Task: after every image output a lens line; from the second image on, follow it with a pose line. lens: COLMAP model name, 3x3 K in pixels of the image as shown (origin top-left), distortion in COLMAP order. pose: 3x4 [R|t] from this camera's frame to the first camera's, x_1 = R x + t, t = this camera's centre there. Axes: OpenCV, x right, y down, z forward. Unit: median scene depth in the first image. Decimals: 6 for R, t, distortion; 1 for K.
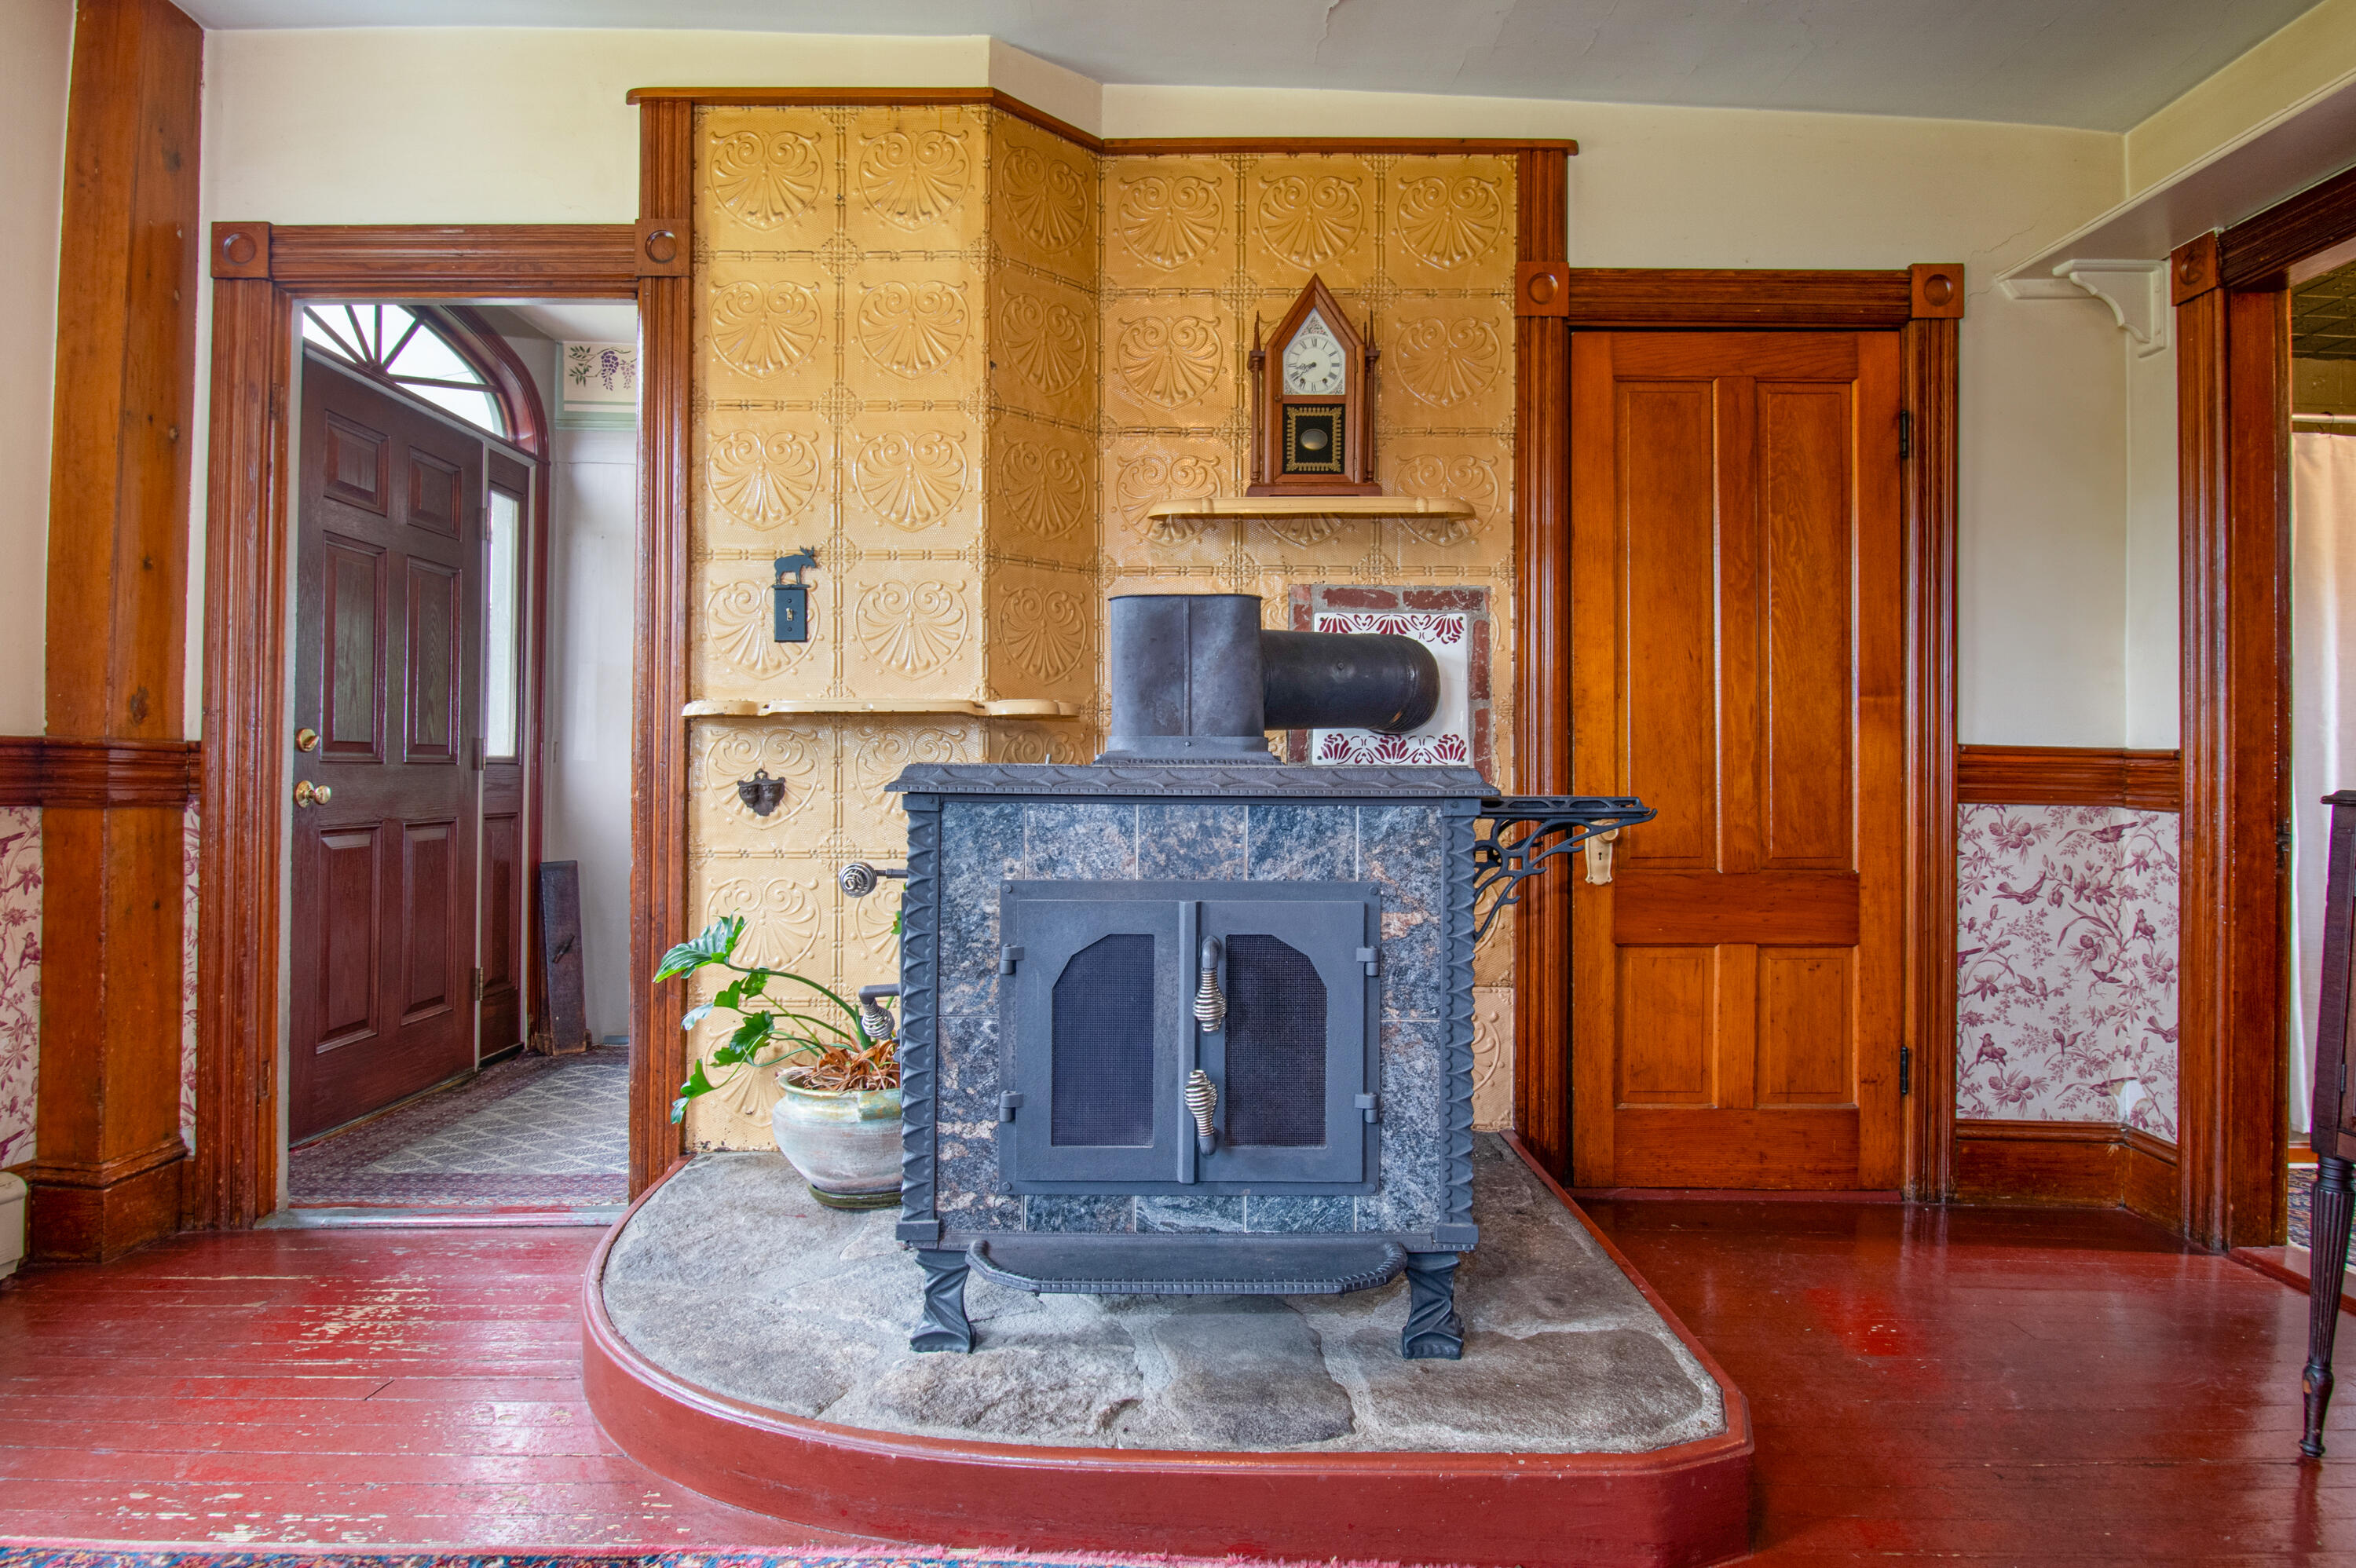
lens RADIAL K [[1314.6, 0, 1177.8], [0, 1314.6, 777.0], [0, 0, 1]] dist [0.011548, -0.025753]
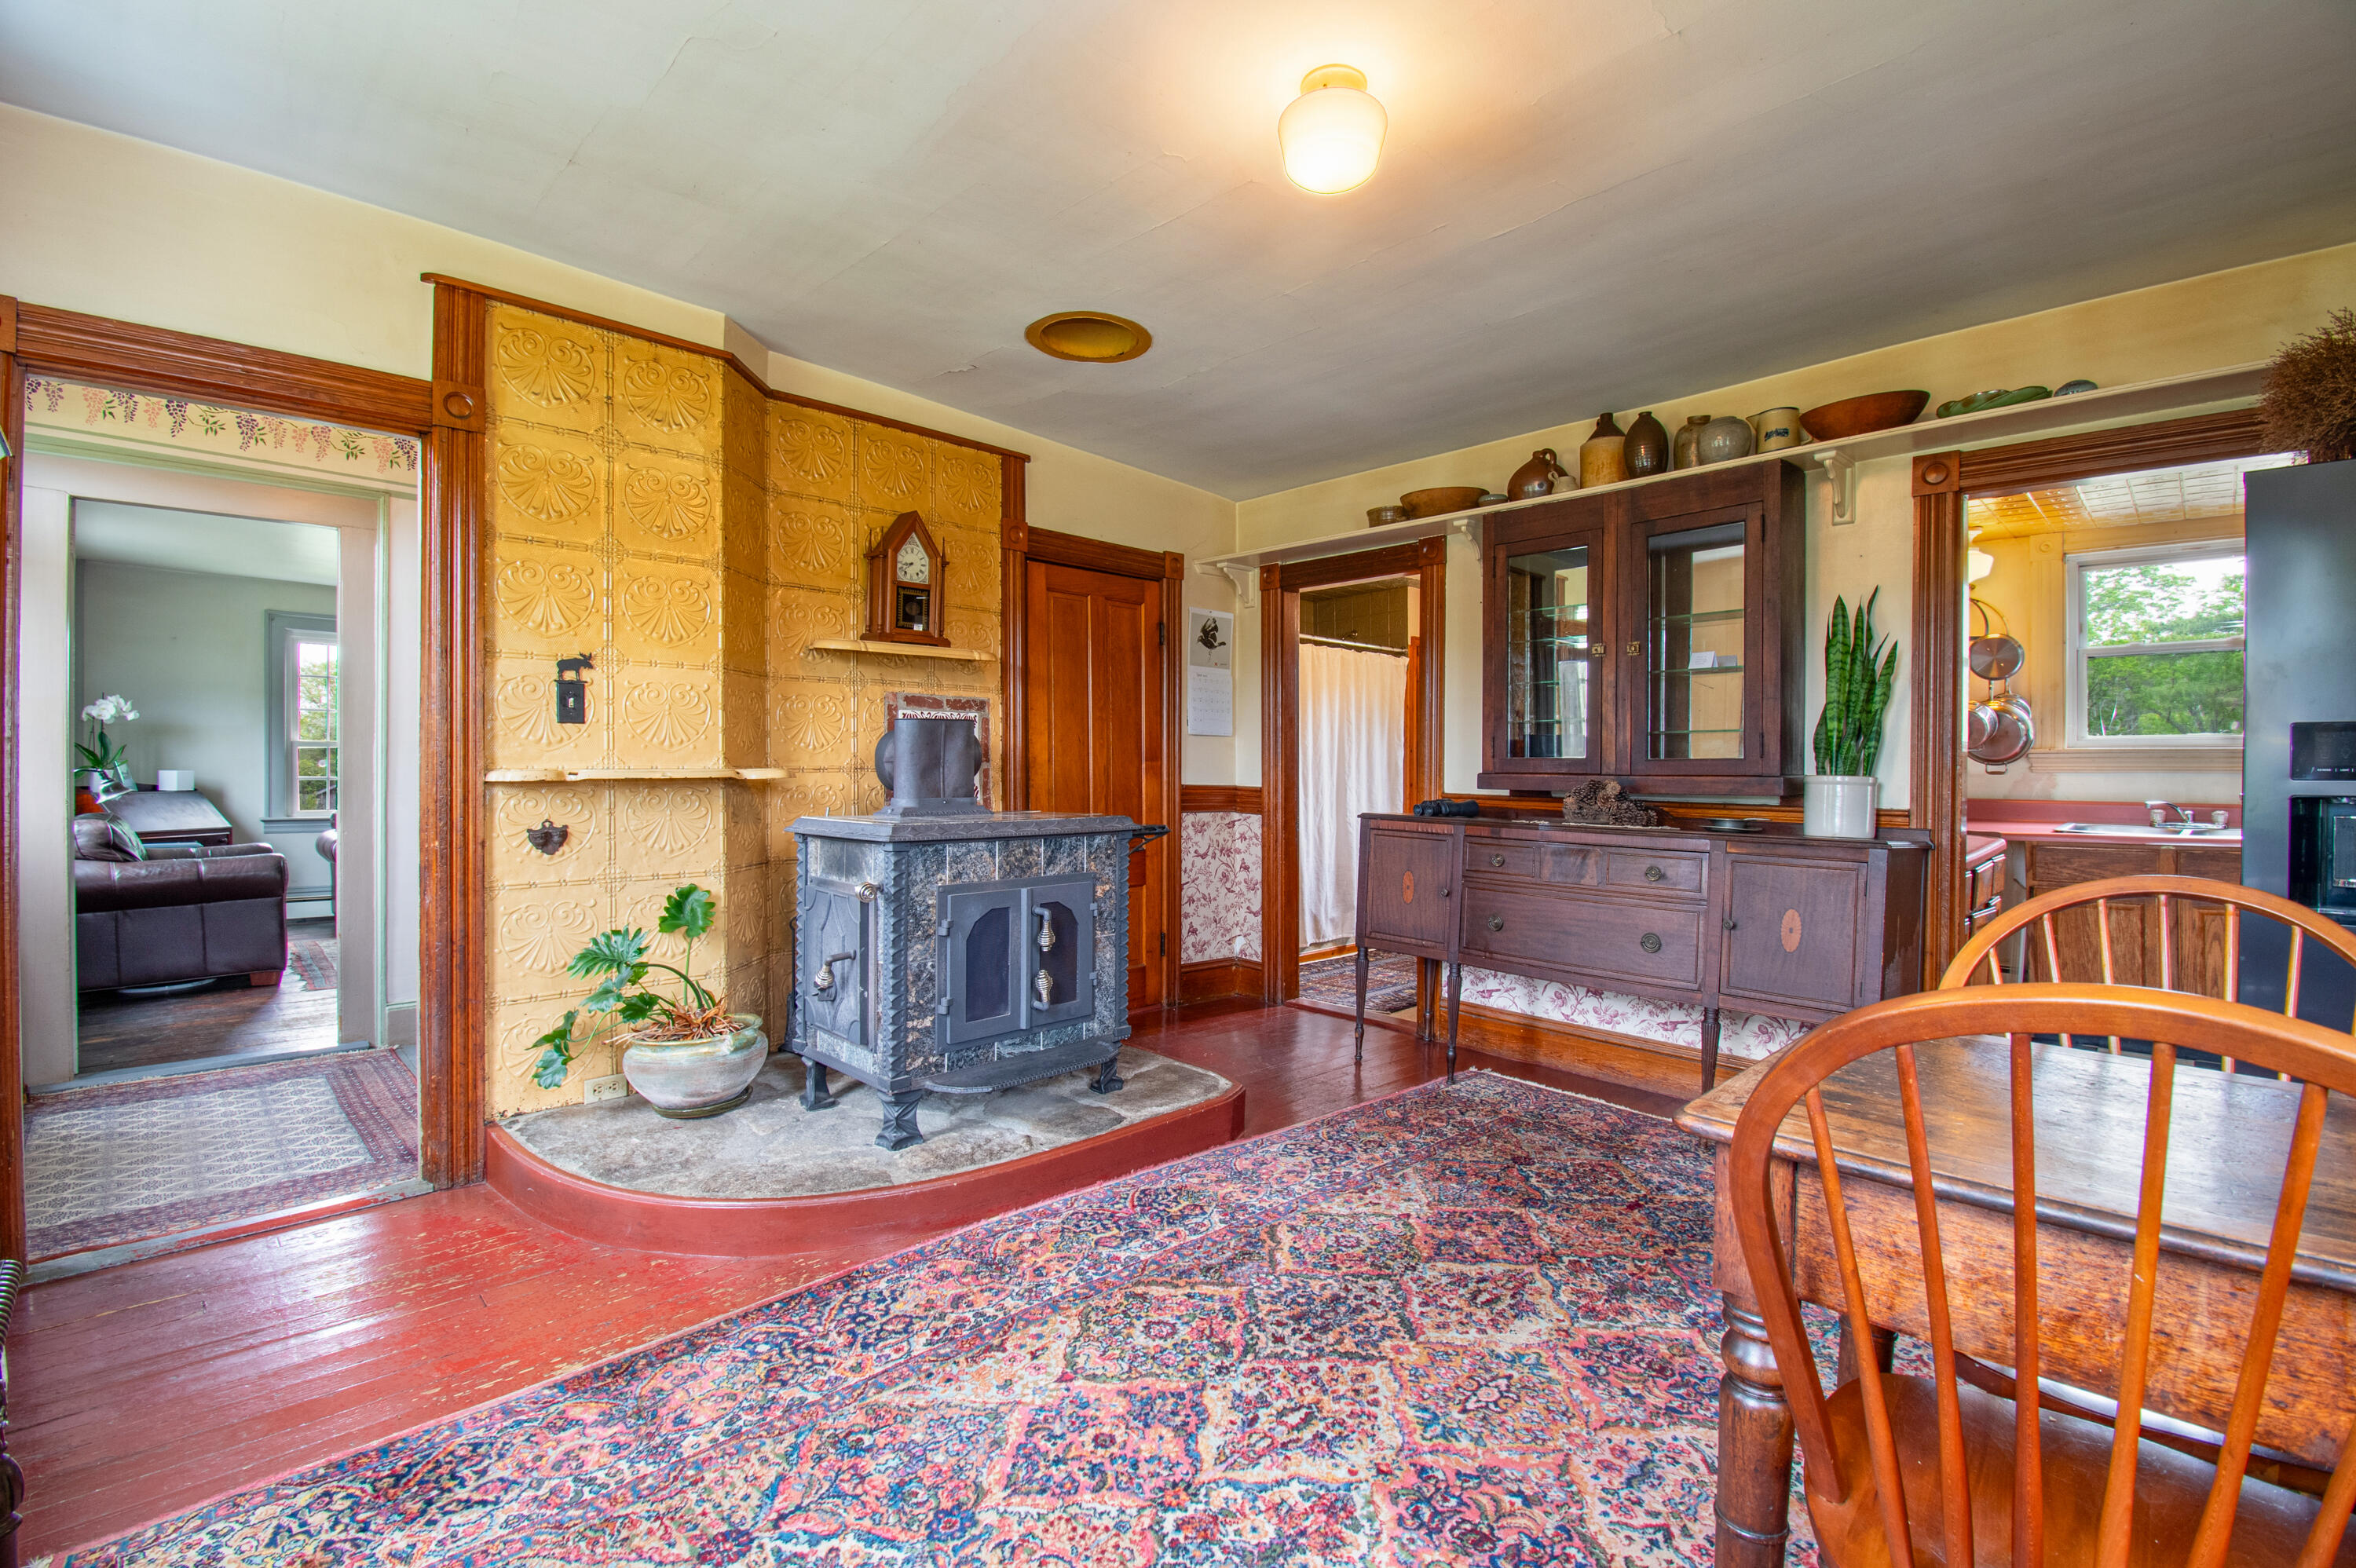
lens RADIAL K [[1038.1, 0, 1187.8], [0, 1038.1, 773.7], [0, 0, 1]] dist [0.020013, -0.027470]
pose [[0.712913, -0.007035, 0.701217, -0.589394], [0.001738, 0.999964, 0.008264, -0.059265], [-0.701250, -0.004673, 0.712900, -0.191248]]
